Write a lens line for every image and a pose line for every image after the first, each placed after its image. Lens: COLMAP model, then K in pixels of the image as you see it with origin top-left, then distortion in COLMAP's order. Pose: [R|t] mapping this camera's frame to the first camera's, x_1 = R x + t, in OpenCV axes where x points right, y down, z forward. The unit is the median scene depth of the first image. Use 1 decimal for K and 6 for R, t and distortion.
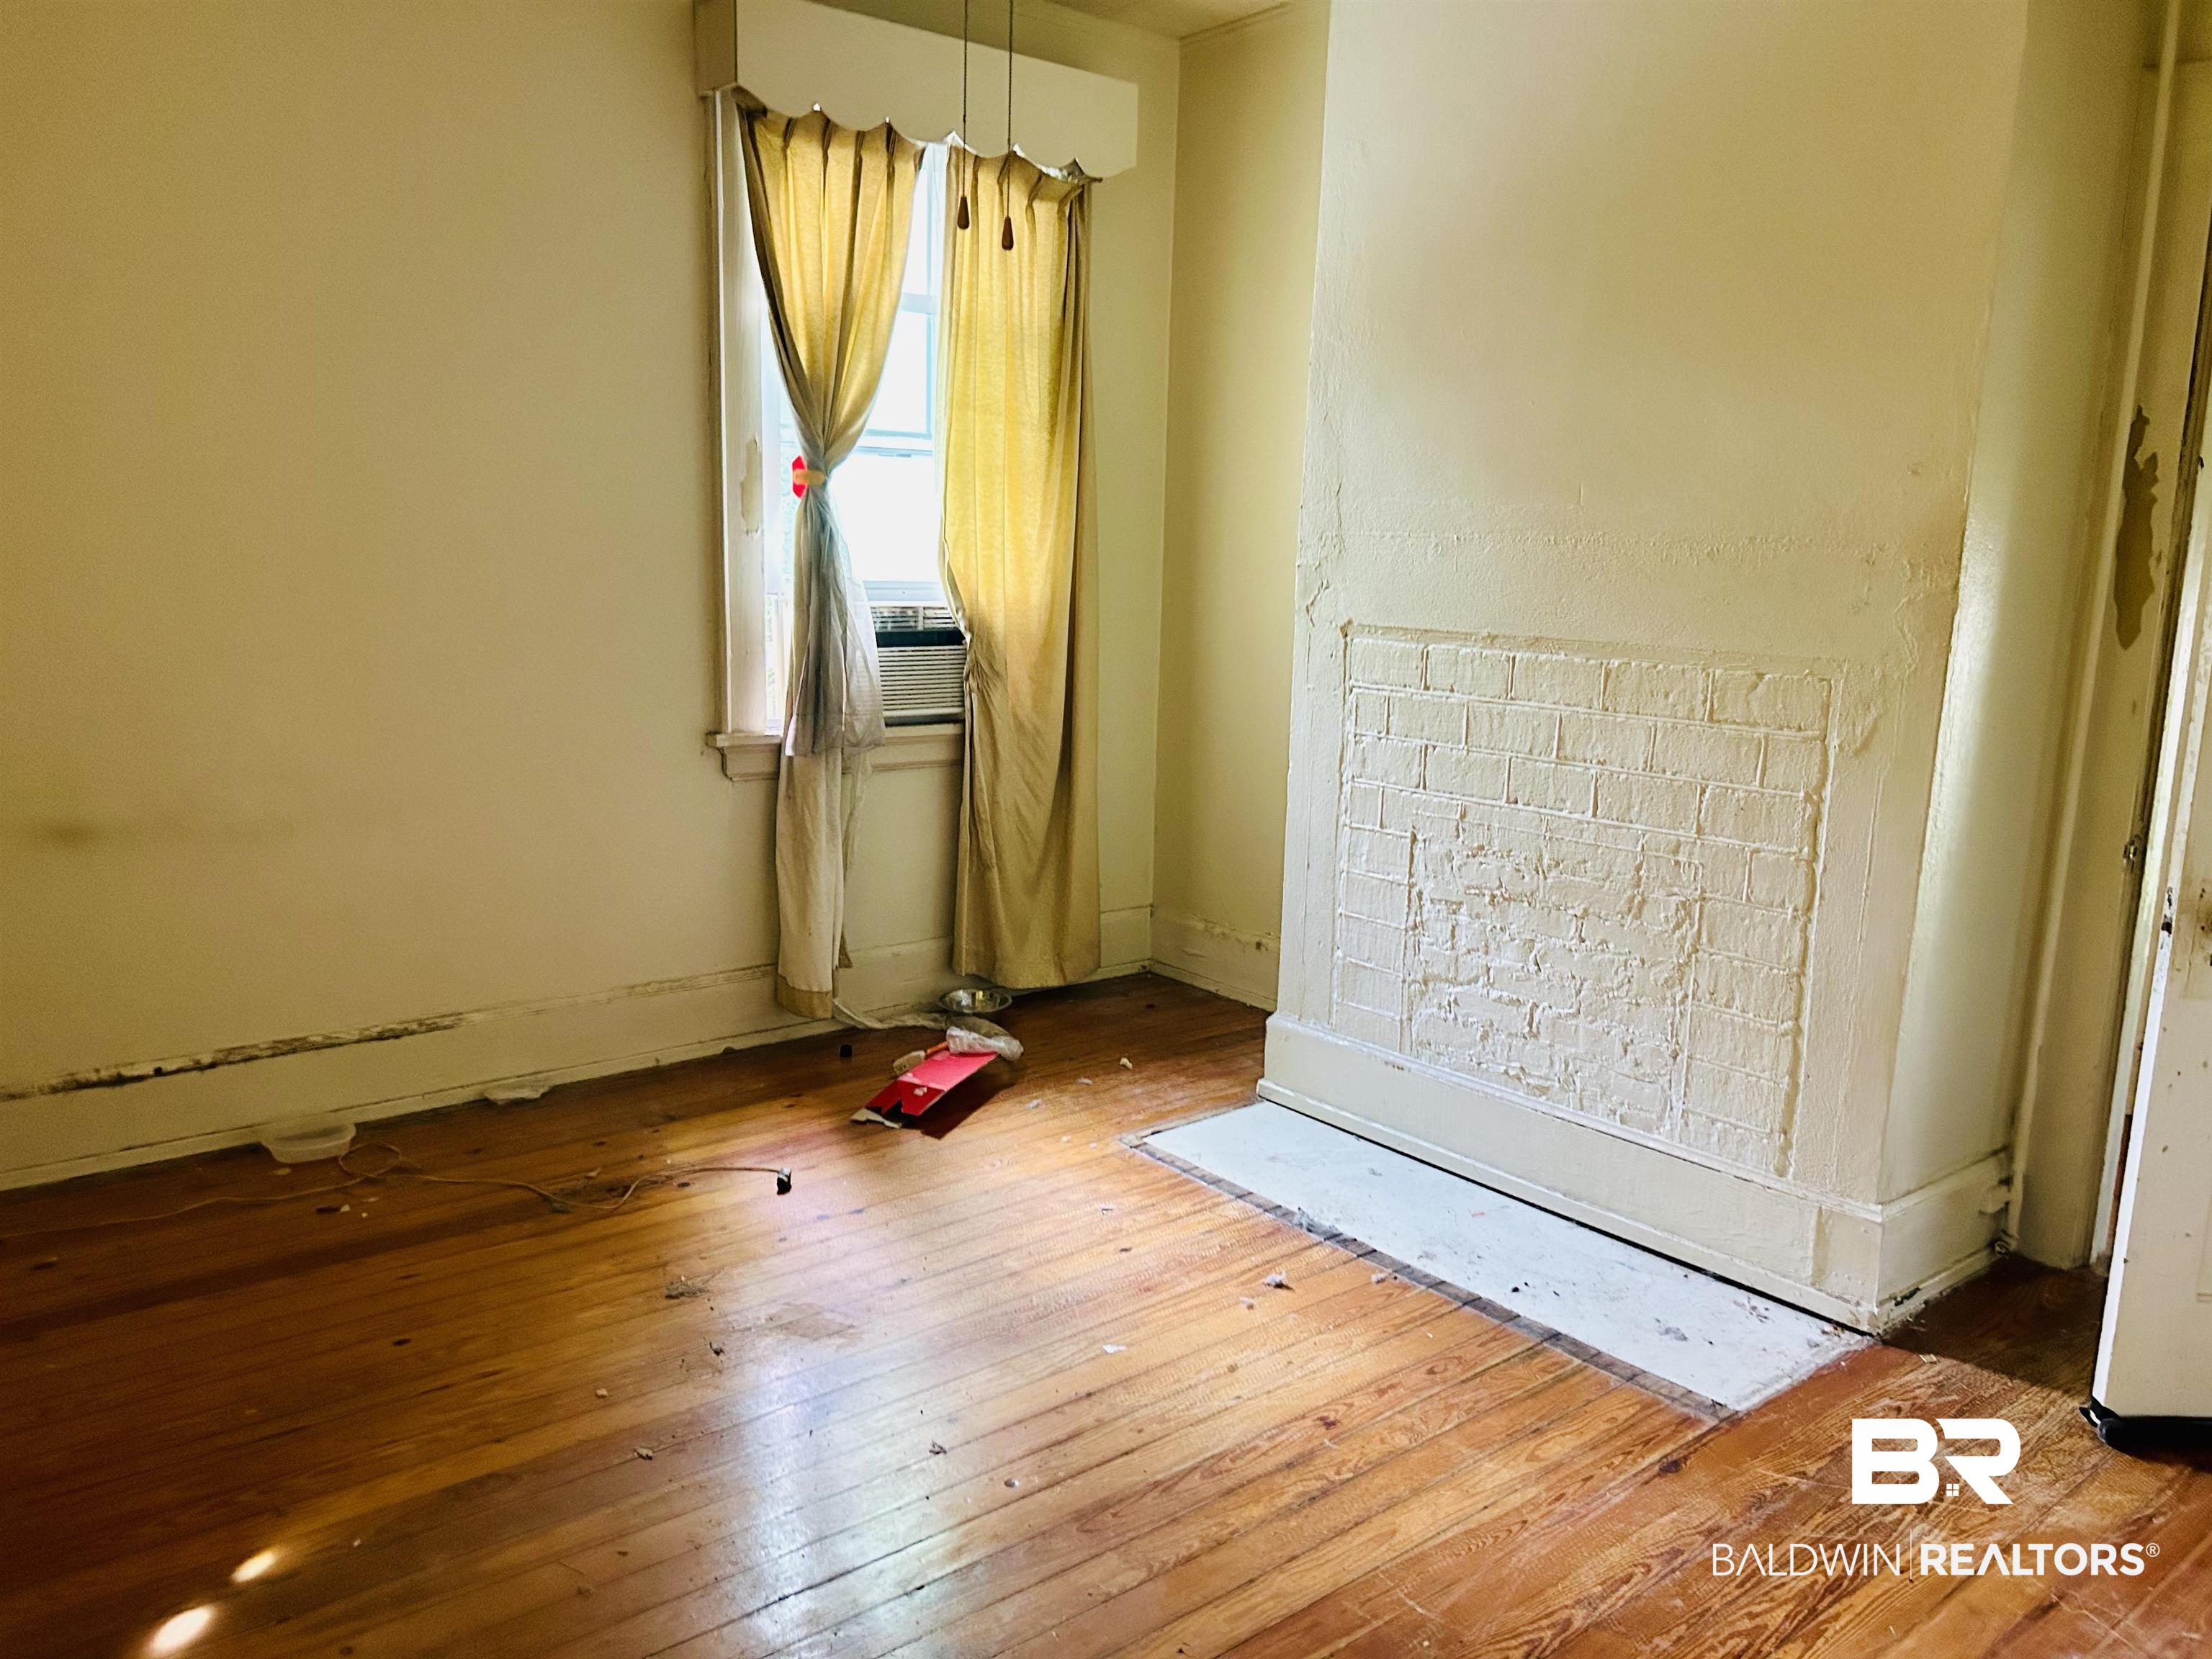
lens RADIAL K [[1680.3, 0, 1099.7], [0, 1680.3, 829.6], [0, 0, 1]] dist [0.058021, -0.063862]
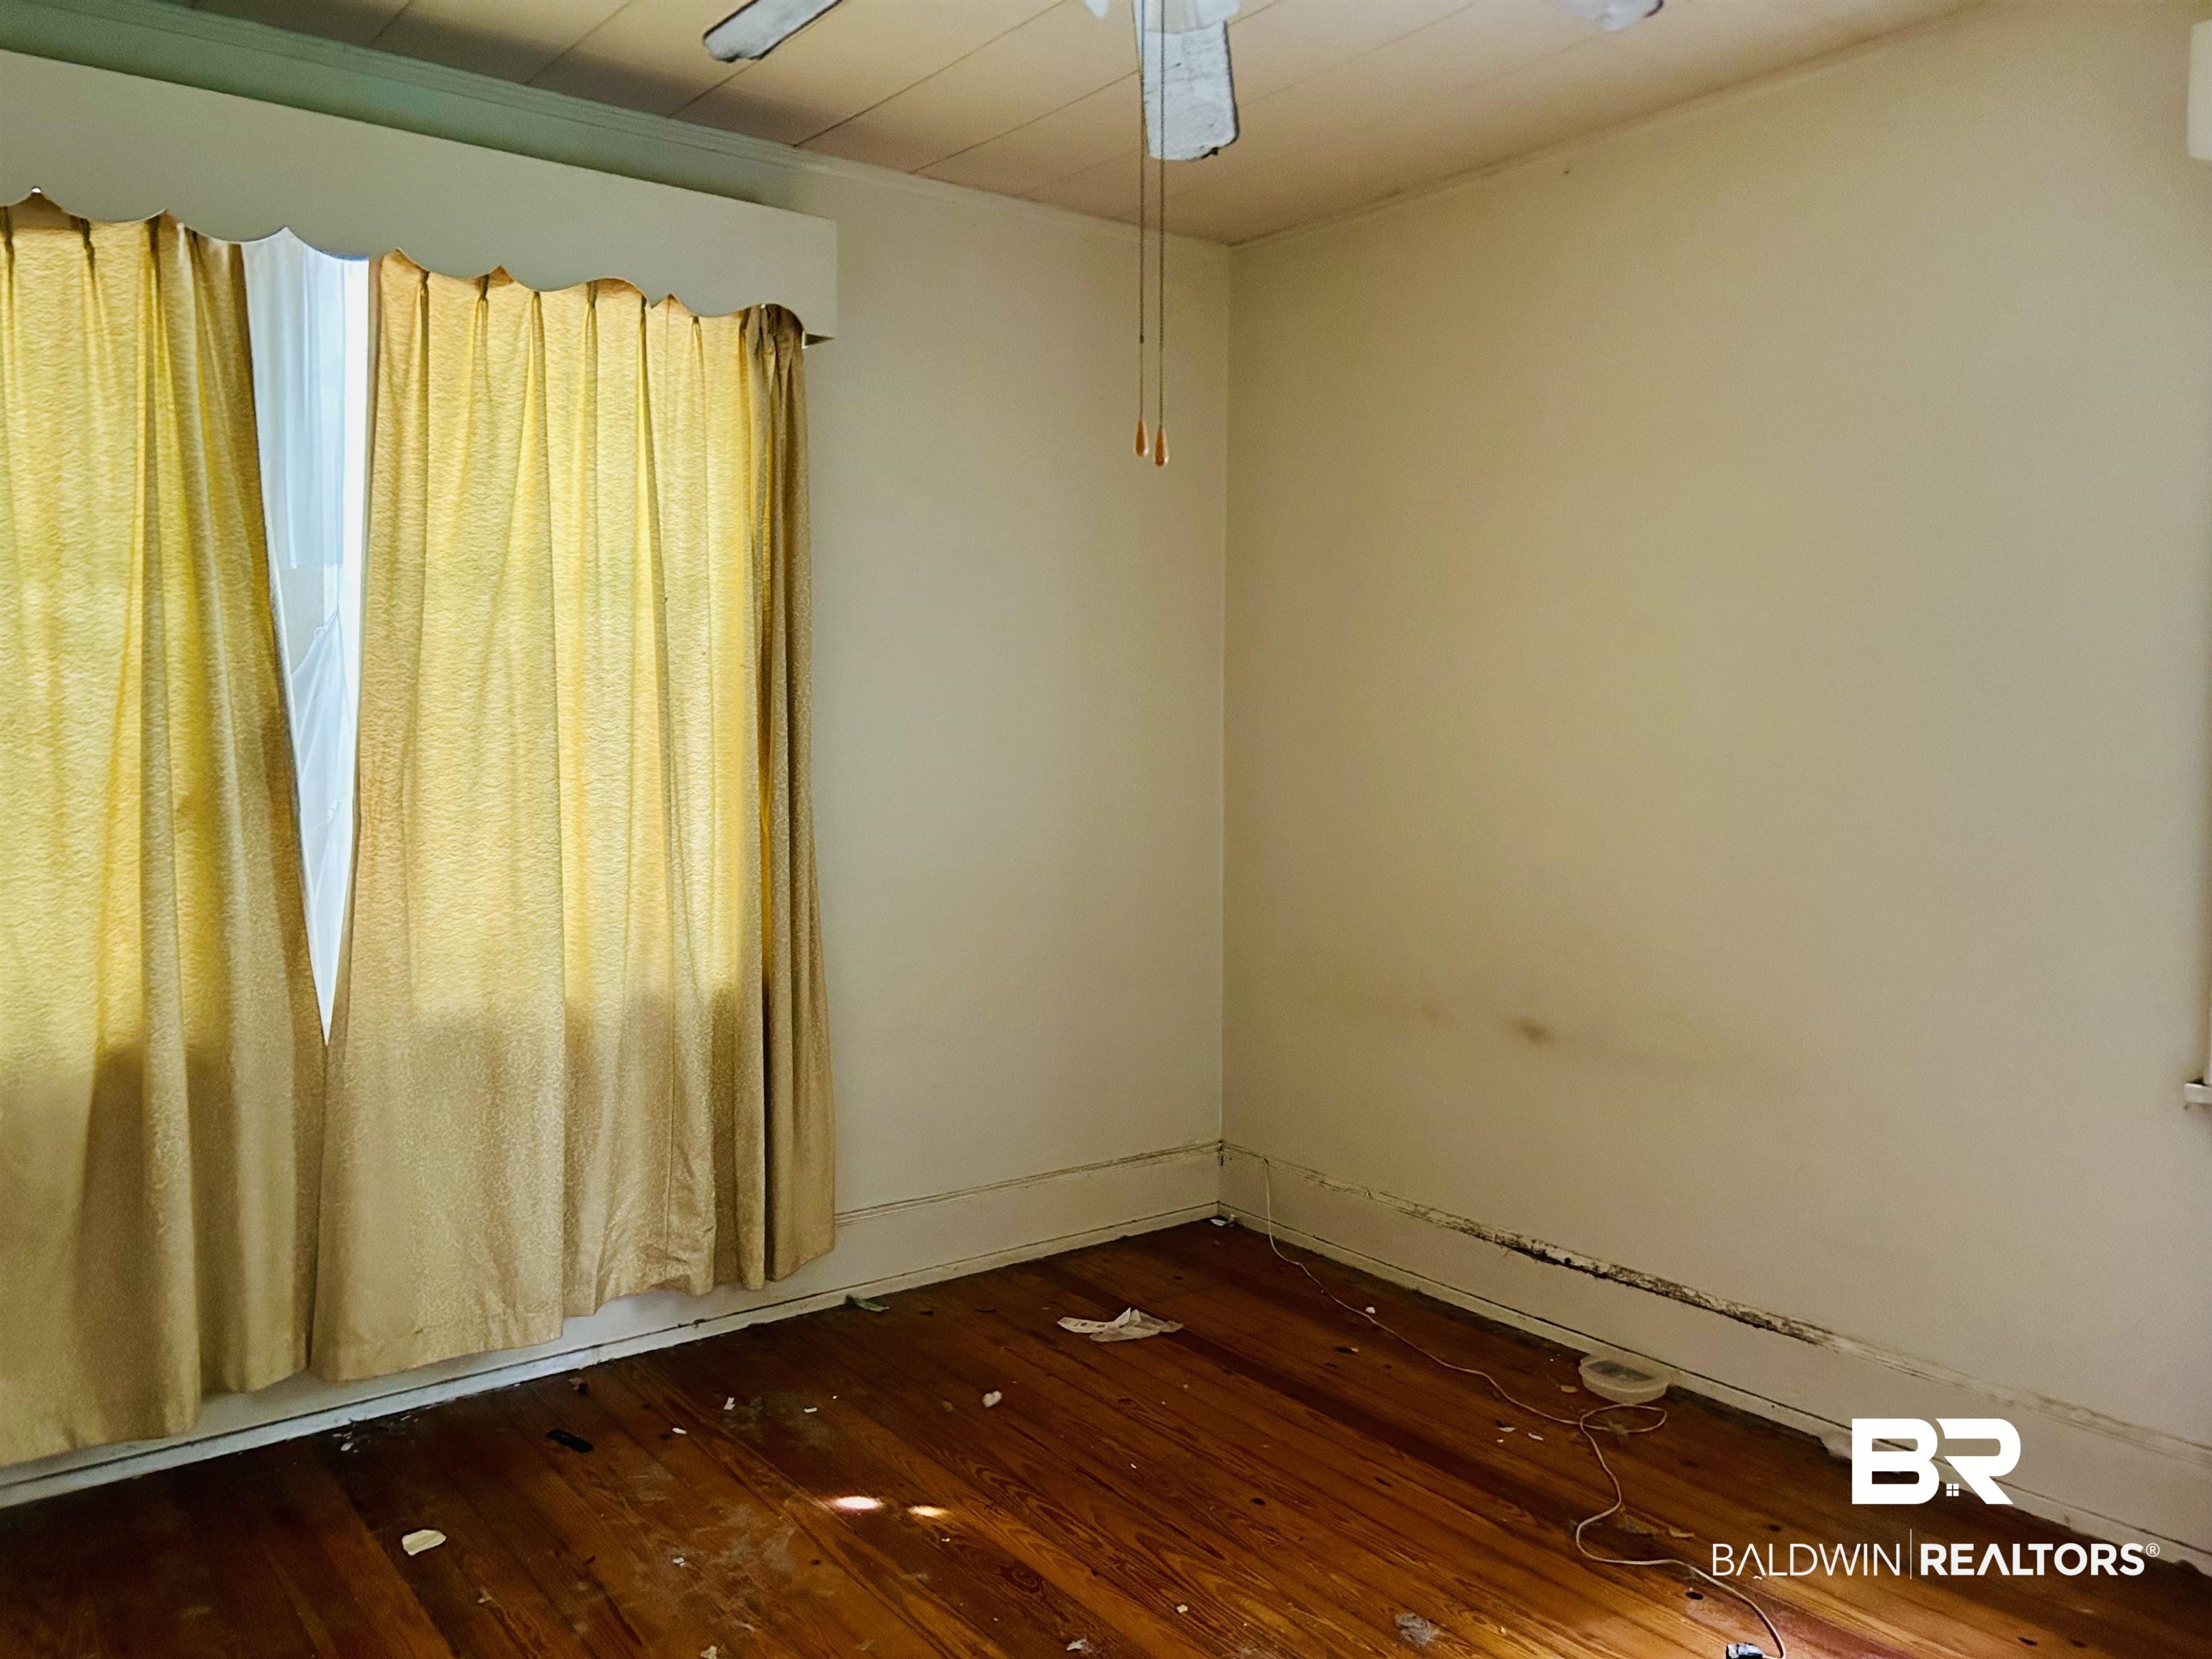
lens RADIAL K [[1680.3, 0, 1100.0], [0, 1680.3, 824.3], [0, 0, 1]] dist [0.058021, -0.063862]
pose [[-0.034078, 0.033018, -0.998874, 0.547555], [-0.179852, 0.982935, 0.038627, -0.125429], [0.983103, 0.180965, -0.027558, 0.682126]]
